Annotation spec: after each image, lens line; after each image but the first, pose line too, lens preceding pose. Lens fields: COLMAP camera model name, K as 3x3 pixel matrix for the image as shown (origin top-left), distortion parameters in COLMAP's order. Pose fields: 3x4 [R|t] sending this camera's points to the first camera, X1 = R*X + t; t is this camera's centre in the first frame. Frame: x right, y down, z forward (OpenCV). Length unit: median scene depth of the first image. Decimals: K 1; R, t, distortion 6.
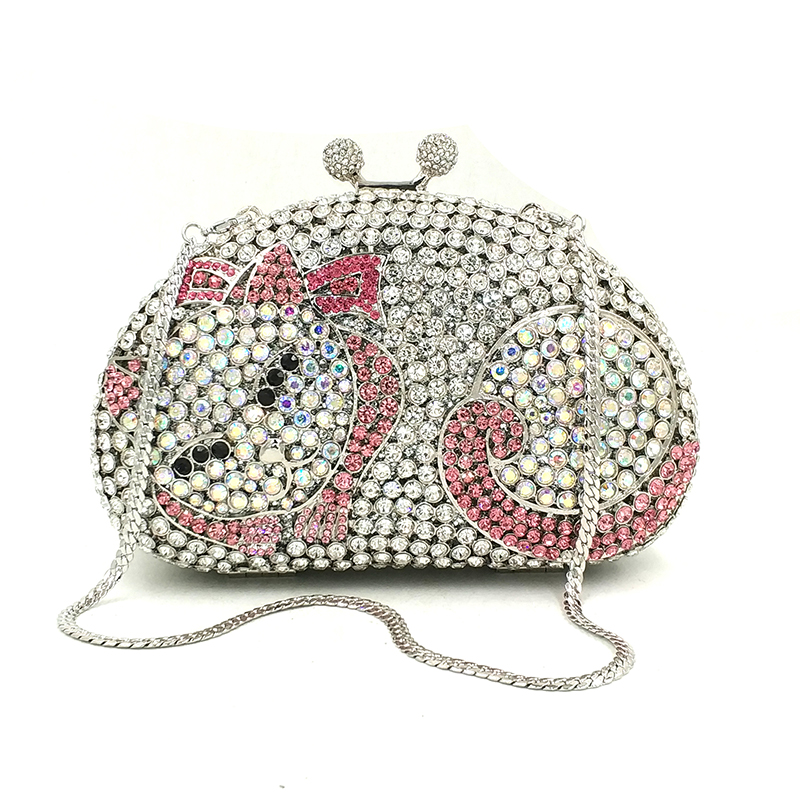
lens RADIAL K [[1500.8, 0, 372.3], [0, 1500.8, 383.6], [0, 0, 1]] dist [0.207415, -0.136271]
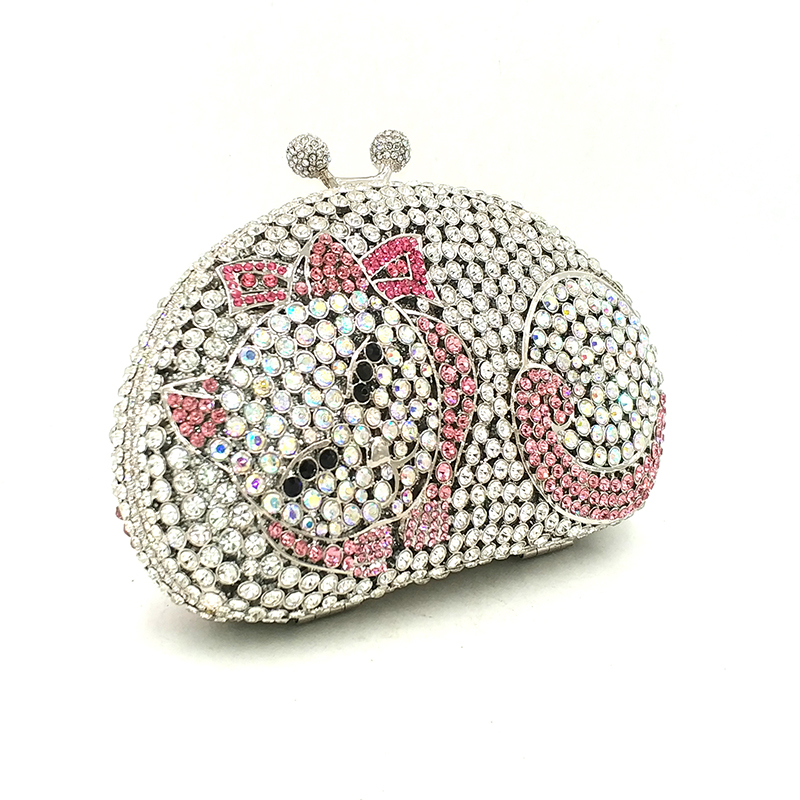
lens RADIAL K [[1500.8, 0, 372.3], [0, 1500.8, 383.6], [0, 0, 1]] dist [0.207415, -0.136271]
pose [[0.808065, -0.133320, 0.573809, -0.576996], [0.230983, 0.967761, -0.100429, 0.094726], [-0.541921, 0.213693, 0.812808, 0.258300]]
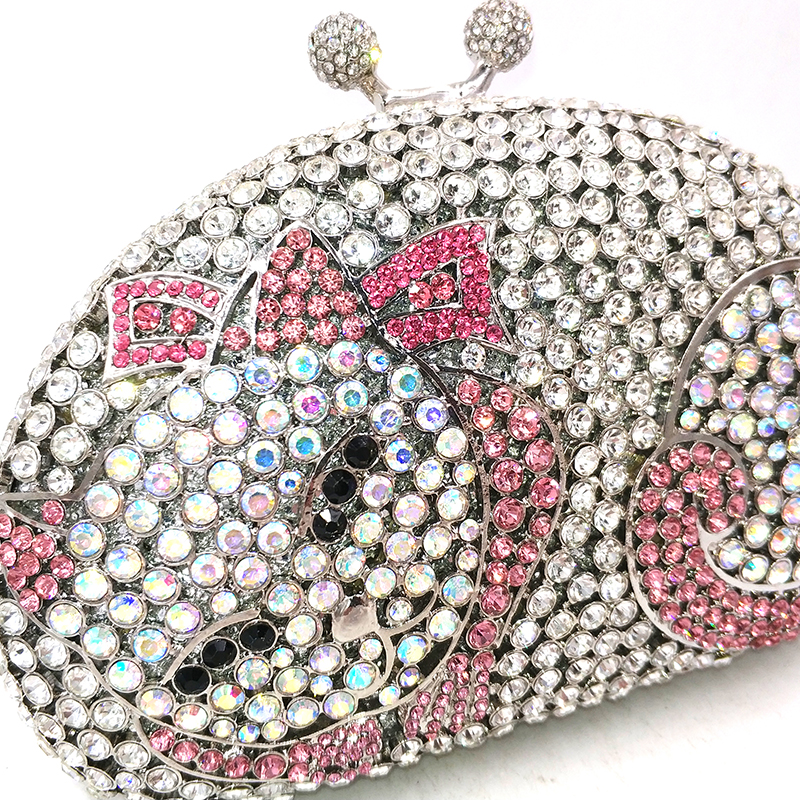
lens RADIAL K [[982.6, 0, 400.0], [0, 982.6, 400.0], [0, 0, 1]] dist [0.104451, -0.527822]
pose [[0.949675, -0.189822, 0.249168, -0.123251], [0.153973, 0.975619, 0.156399, -0.082693], [-0.272781, -0.110163, 0.955748, 0.662959]]
